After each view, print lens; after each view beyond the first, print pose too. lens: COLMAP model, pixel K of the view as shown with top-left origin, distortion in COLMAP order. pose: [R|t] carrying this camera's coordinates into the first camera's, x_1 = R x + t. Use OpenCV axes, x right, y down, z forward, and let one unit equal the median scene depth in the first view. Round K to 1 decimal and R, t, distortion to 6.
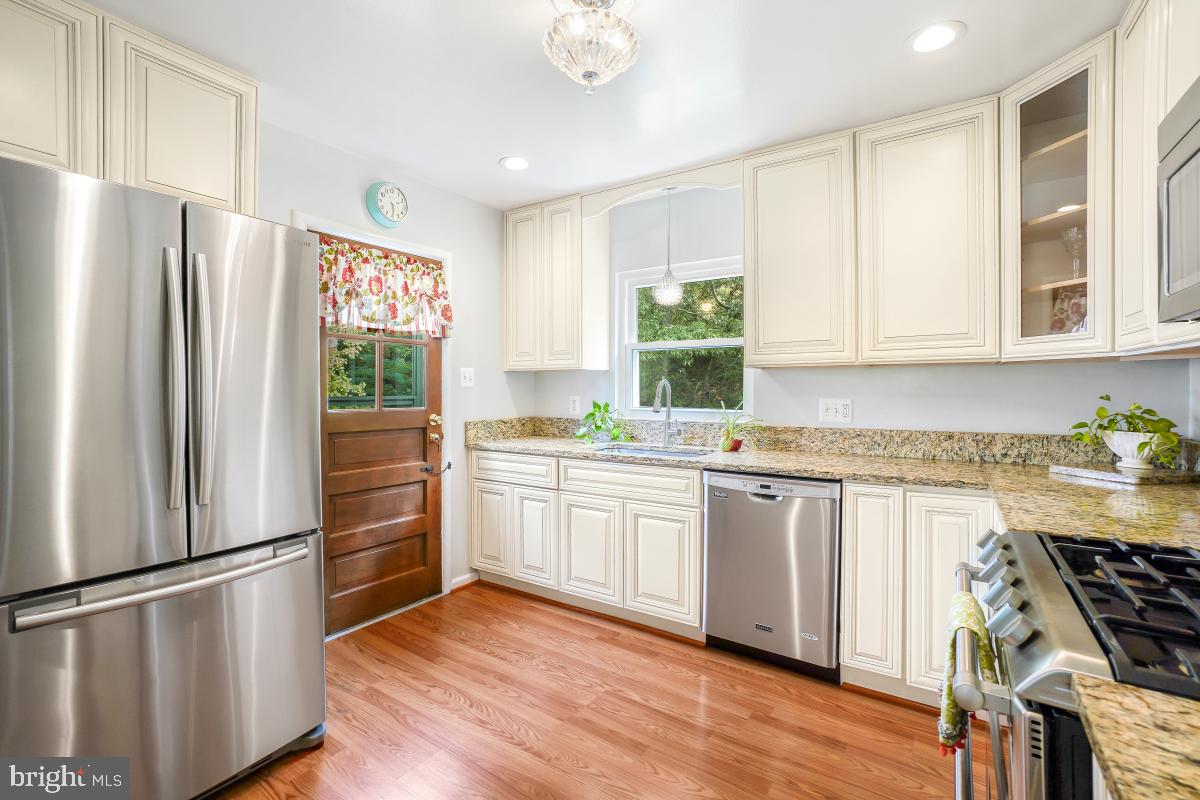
lens RADIAL K [[539.5, 0, 605.5], [0, 539.5, 390.4], [0, 0, 1]] dist [-0.024678, 0.010035]
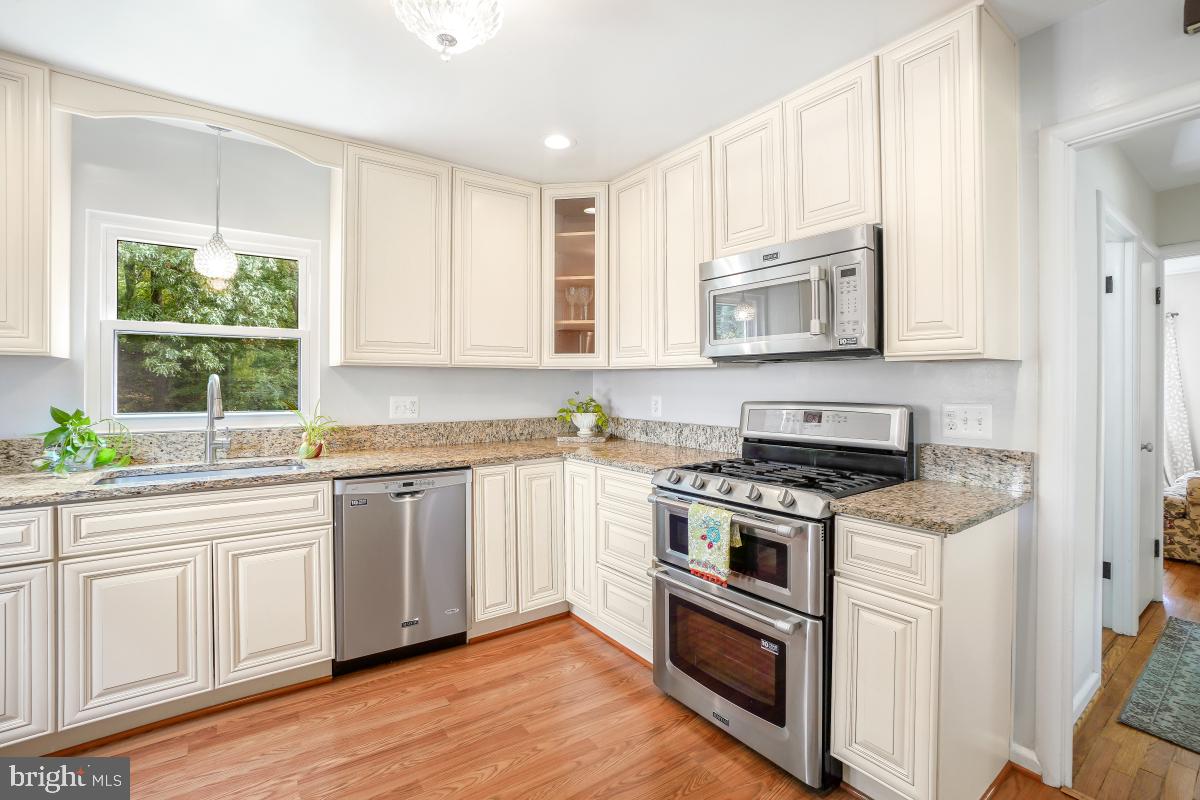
lens RADIAL K [[539.5, 0, 584.4], [0, 539.5, 382.8], [0, 0, 1]] dist [-0.024678, 0.010035]
pose [[0.372457, 0.004810, 0.928037, -0.443182], [0.000234, 0.999986, -0.005277, -0.006640], [-0.928049, 0.002183, 0.372451, 0.262518]]
